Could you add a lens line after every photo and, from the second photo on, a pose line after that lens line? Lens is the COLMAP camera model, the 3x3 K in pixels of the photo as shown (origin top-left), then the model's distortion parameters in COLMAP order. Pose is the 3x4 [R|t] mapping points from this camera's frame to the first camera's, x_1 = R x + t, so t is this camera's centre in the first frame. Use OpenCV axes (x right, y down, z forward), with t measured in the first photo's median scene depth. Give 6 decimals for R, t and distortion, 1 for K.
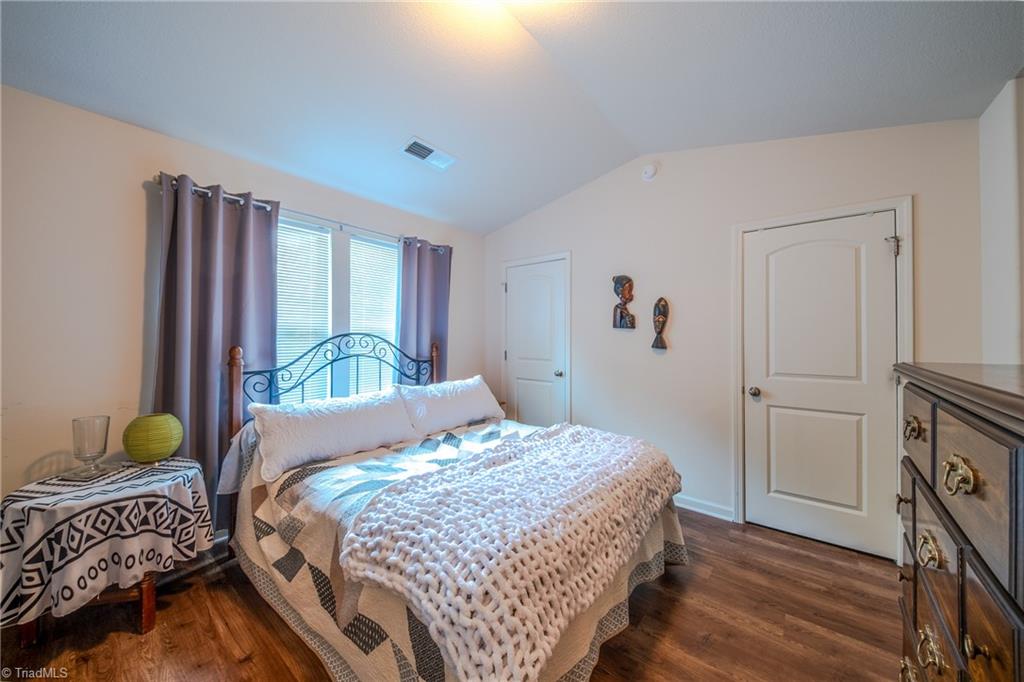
lens RADIAL K [[368.7, 0, 515.9], [0, 368.7, 337.6], [0, 0, 1]] dist [0.000353, 0.000002]
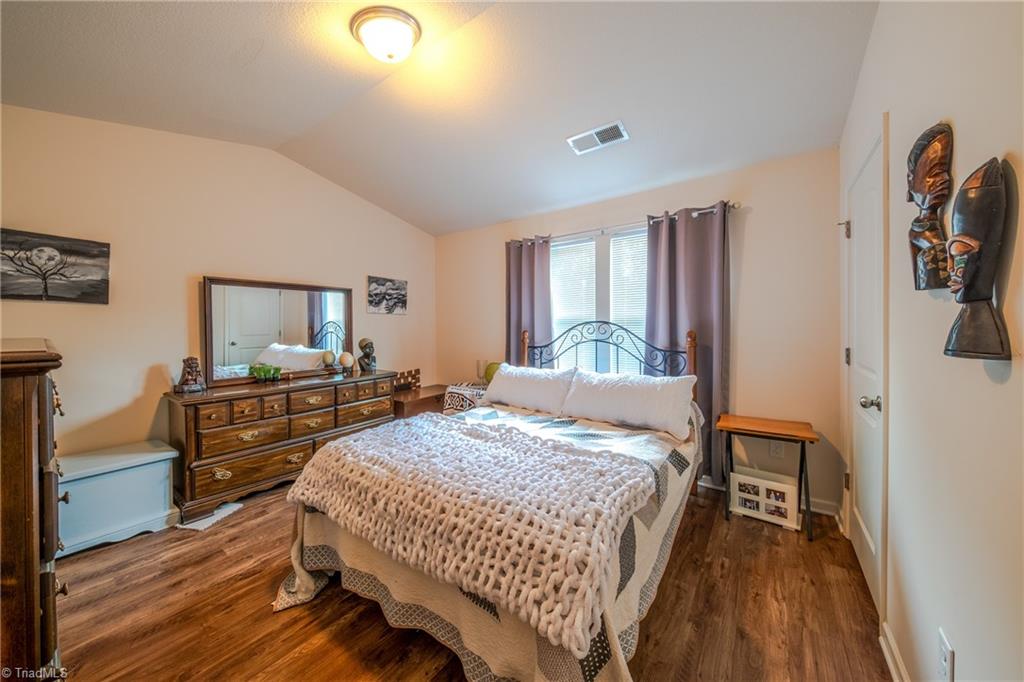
lens RADIAL K [[345.2, 0, 514.6], [0, 345.2, 332.0], [0, 0, 1]] dist [-0.000366, 0.000015]
pose [[0.046829, 0.011756, -0.998834, 0.622139], [0.009284, 0.999882, 0.012204, 0.005872], [0.998860, -0.009844, 0.046714, 0.663919]]
